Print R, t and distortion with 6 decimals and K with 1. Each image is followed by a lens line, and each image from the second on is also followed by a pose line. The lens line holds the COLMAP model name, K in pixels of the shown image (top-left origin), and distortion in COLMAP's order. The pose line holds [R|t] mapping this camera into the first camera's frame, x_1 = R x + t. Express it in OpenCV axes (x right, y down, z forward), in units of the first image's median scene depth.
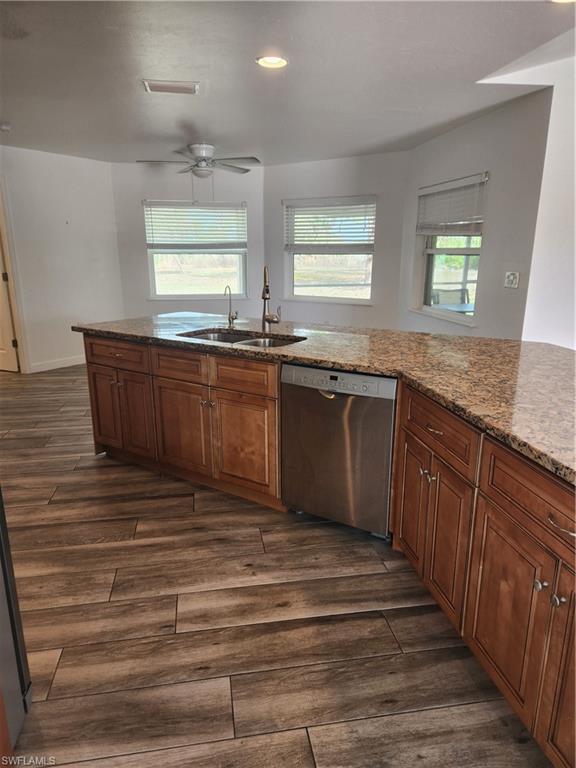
lens RADIAL K [[511.9, 0, 288.0], [0, 511.9, 384.0], [0, 0, 1]] dist [-0.005745, -0.003973]
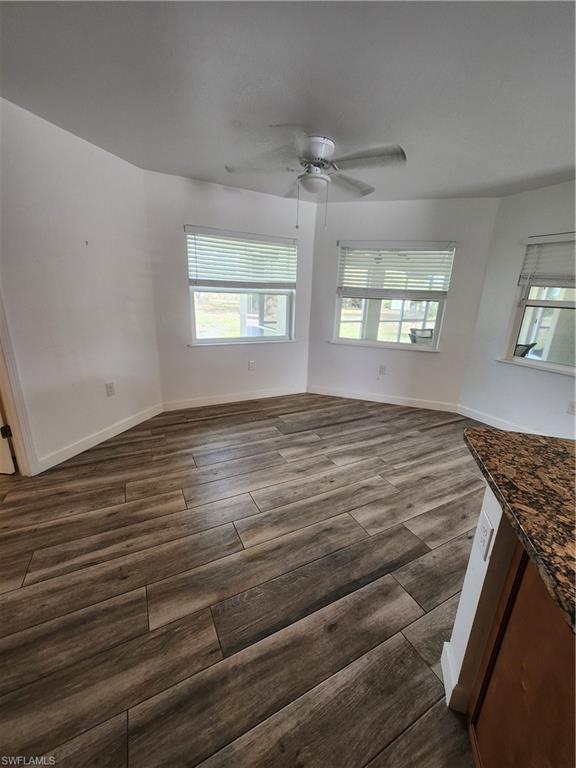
lens RADIAL K [[304.3, 0, 293.6], [0, 304.3, 380.7], [0, 0, 1]] dist [0.000455, 0.000602]
pose [[0.954297, -0.045230, 0.295416, -0.268362], [0.035795, 0.998664, 0.037273, -0.122270], [-0.296707, -0.024995, 0.954641, 0.475570]]
